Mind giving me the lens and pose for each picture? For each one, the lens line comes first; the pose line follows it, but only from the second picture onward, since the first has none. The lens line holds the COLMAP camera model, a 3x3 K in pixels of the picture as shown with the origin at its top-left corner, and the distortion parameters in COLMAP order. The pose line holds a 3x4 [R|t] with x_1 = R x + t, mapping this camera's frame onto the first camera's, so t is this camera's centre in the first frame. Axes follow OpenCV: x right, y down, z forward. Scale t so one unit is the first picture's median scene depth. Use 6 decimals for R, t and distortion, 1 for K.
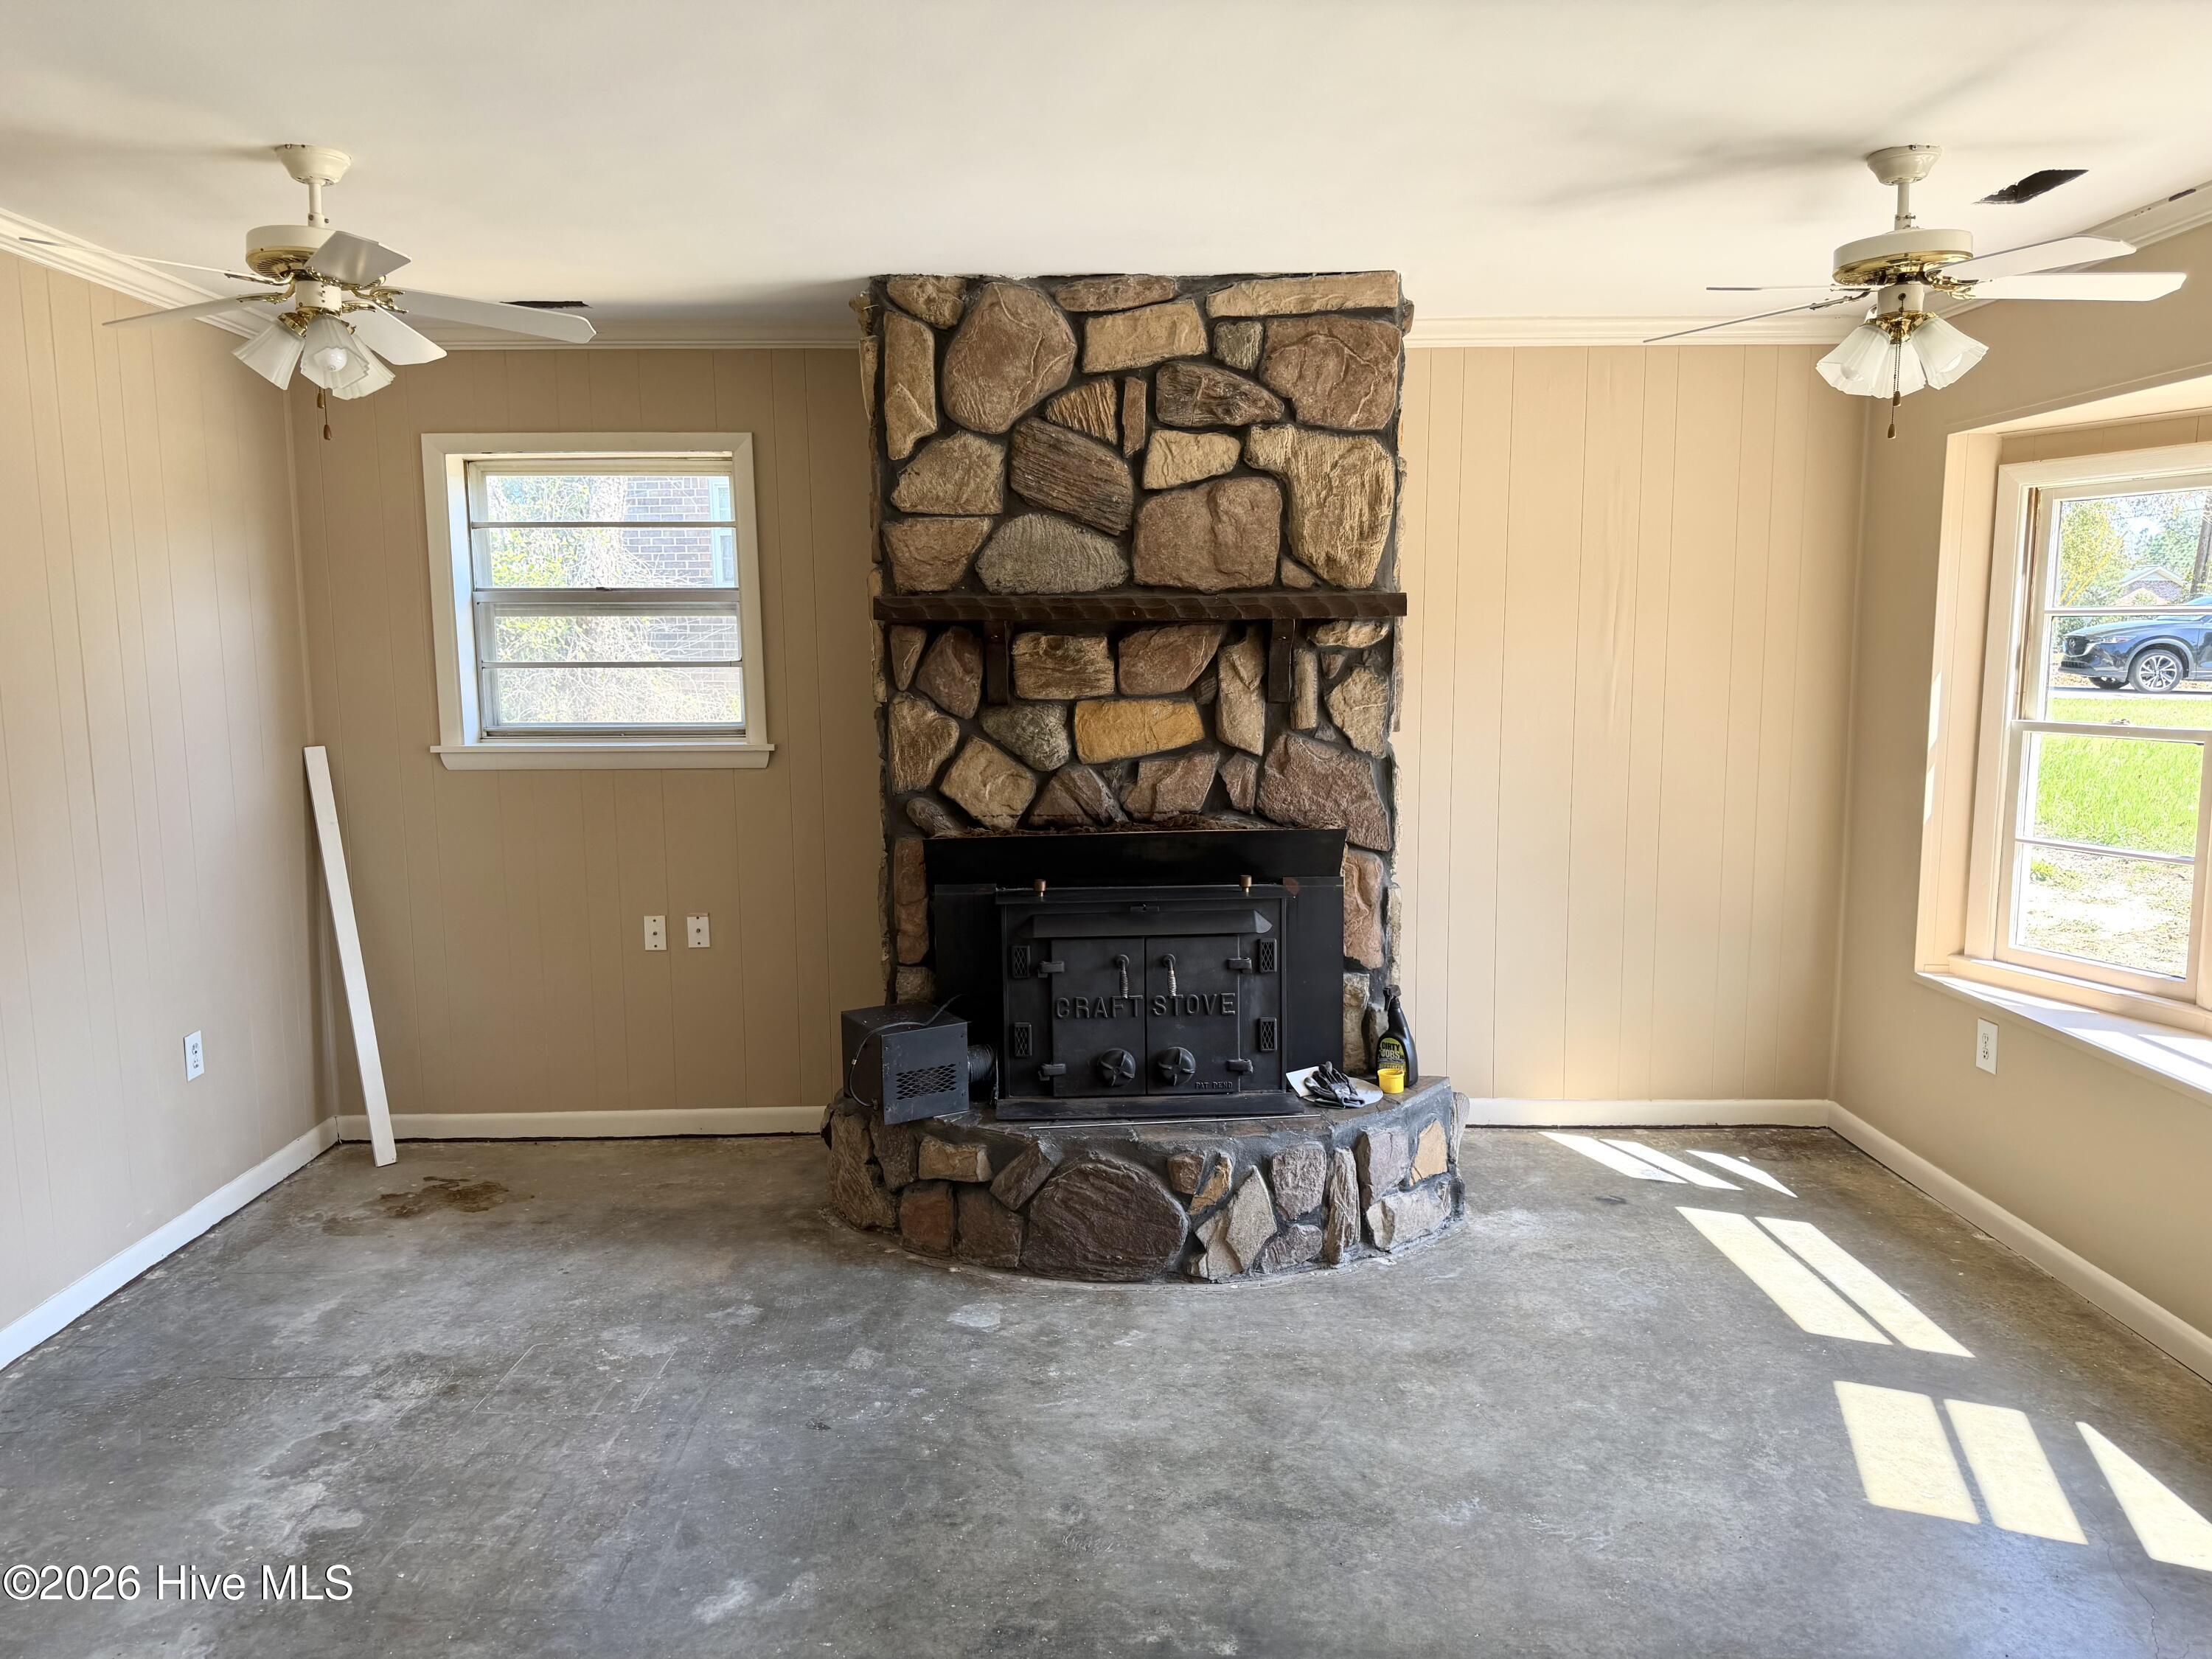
lens RADIAL K [[1547.2, 0, 1103.4], [0, 1547.2, 838.0], [0, 0, 1]] dist [0.151754, -0.269684]
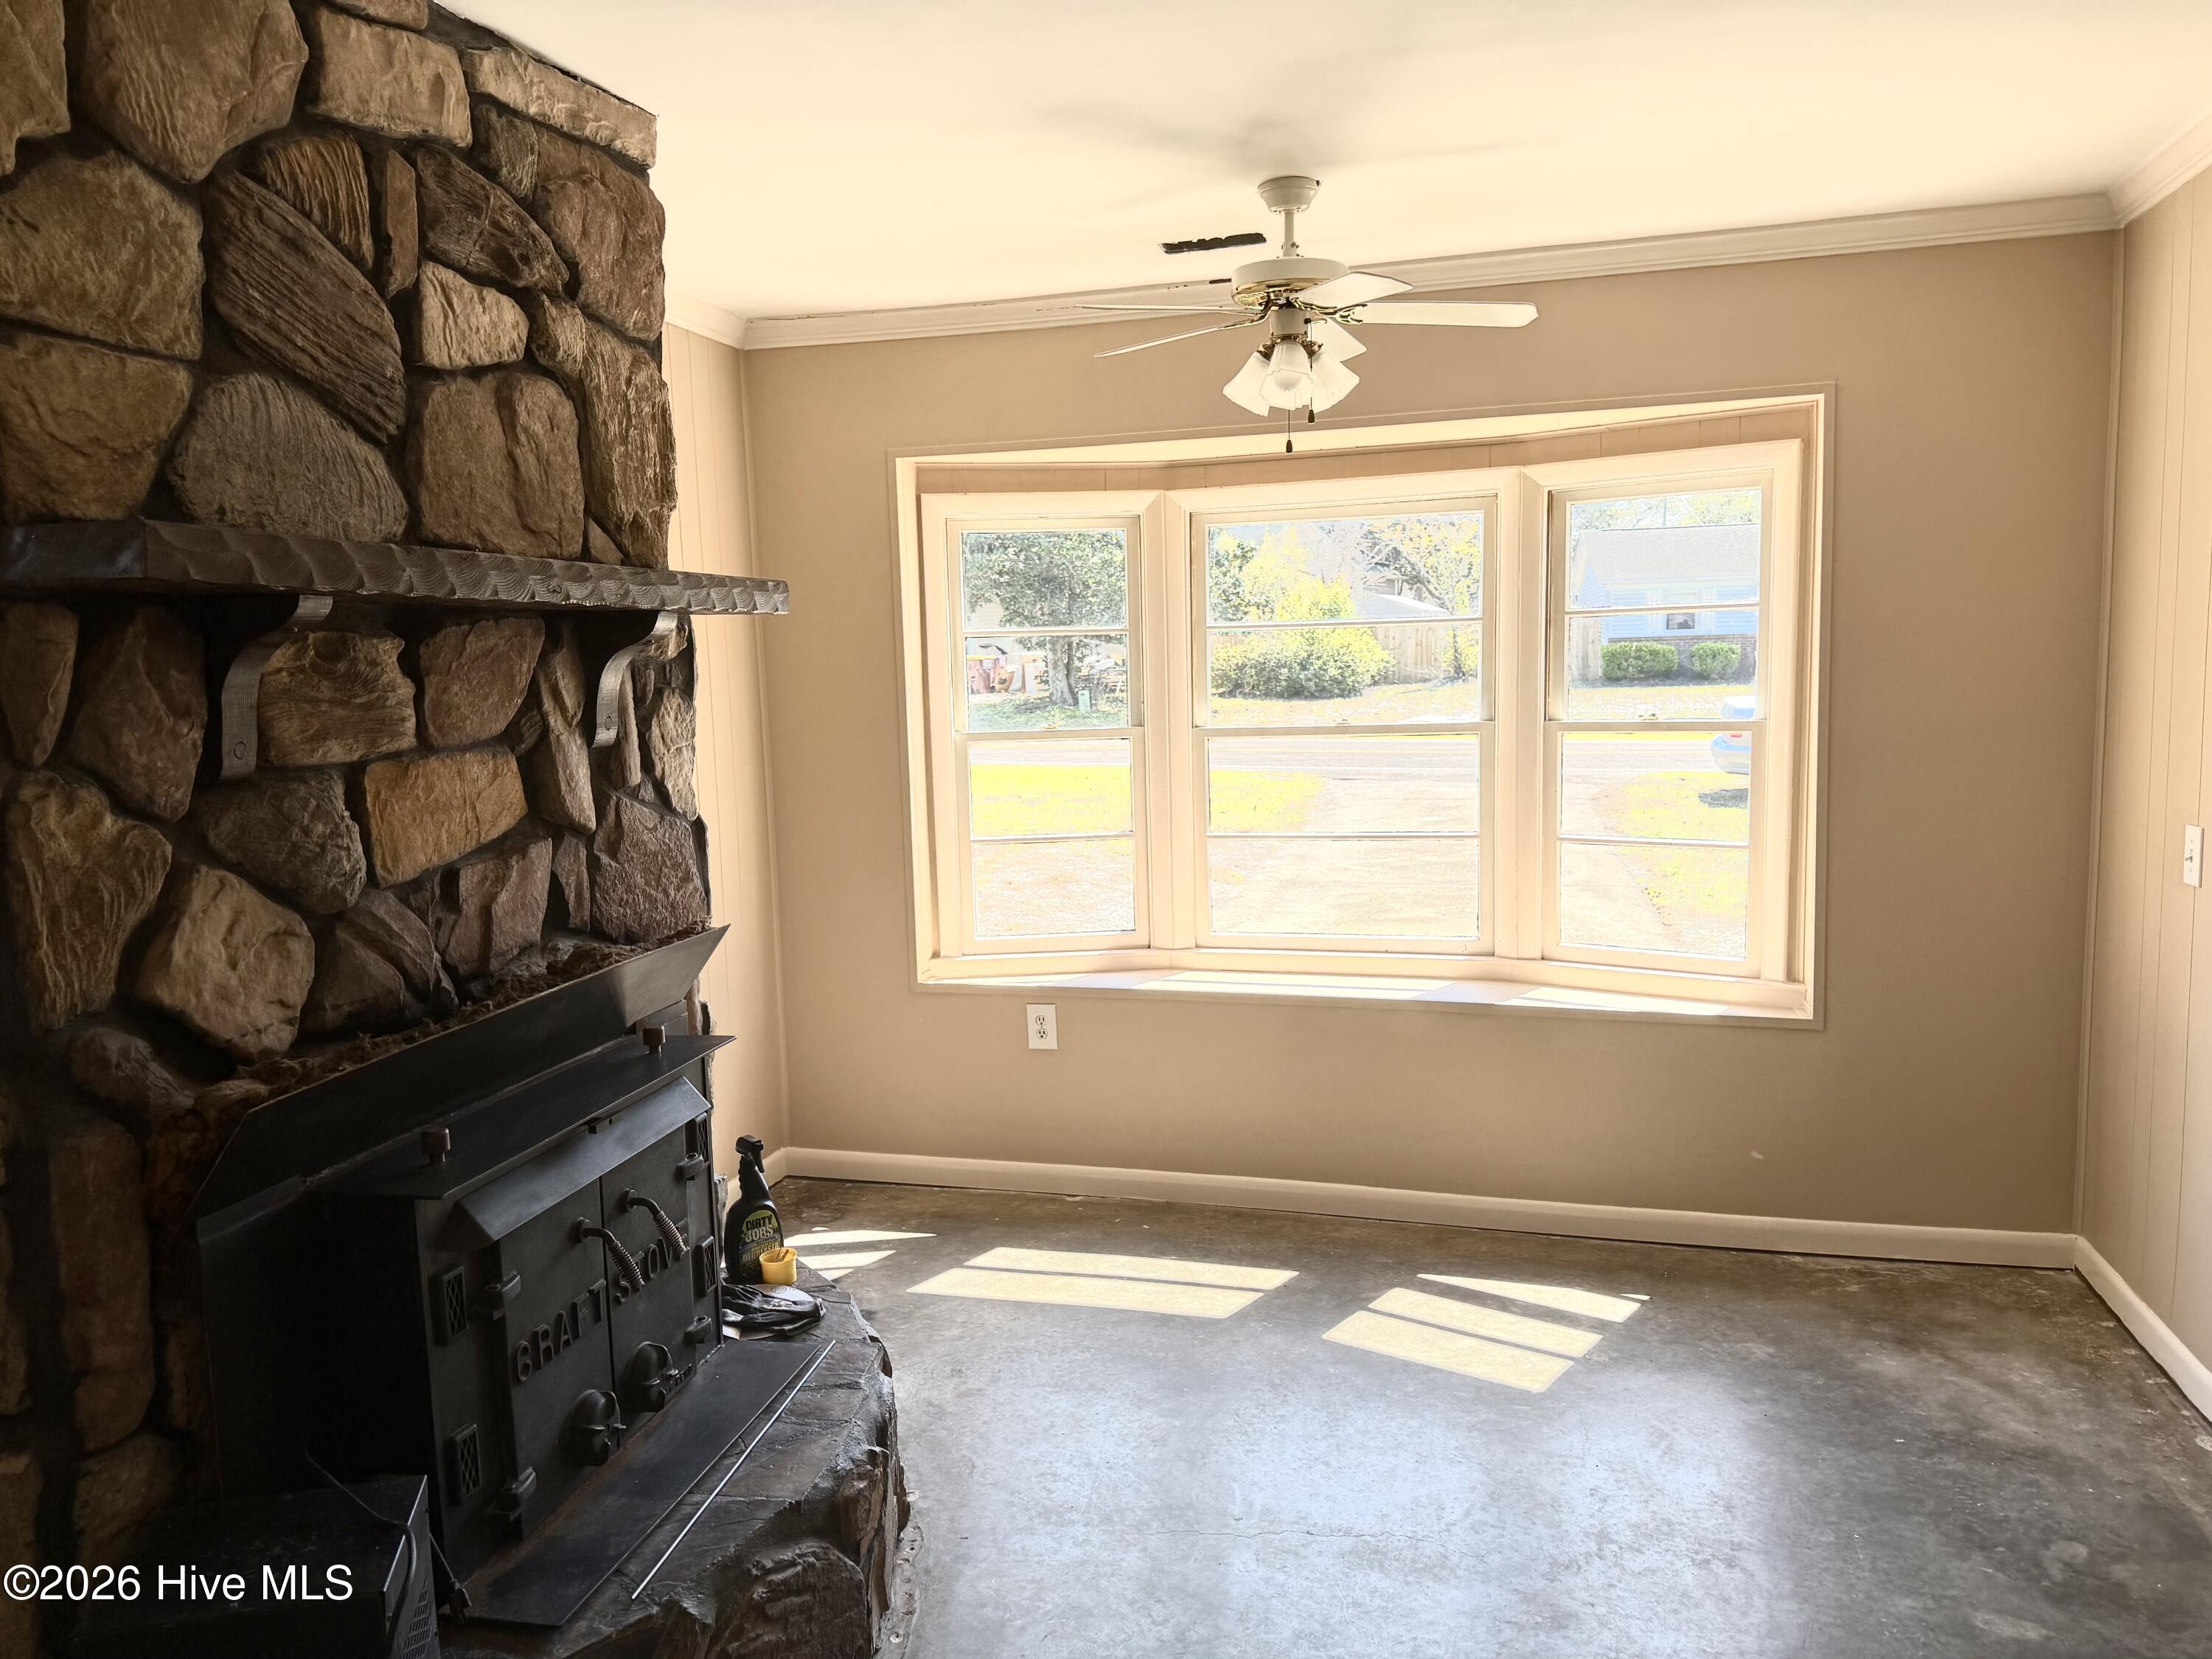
lens RADIAL K [[1551.5, 0, 1060.0], [0, 1551.5, 832.3], [0, 0, 1]] dist [0.004927, -0.017940]
pose [[0.290387, -0.106502, 0.950964, -0.433581], [0.156262, 0.985725, 0.062679, -0.064091], [-0.944065, 0.130398, 0.302884, 0.650063]]
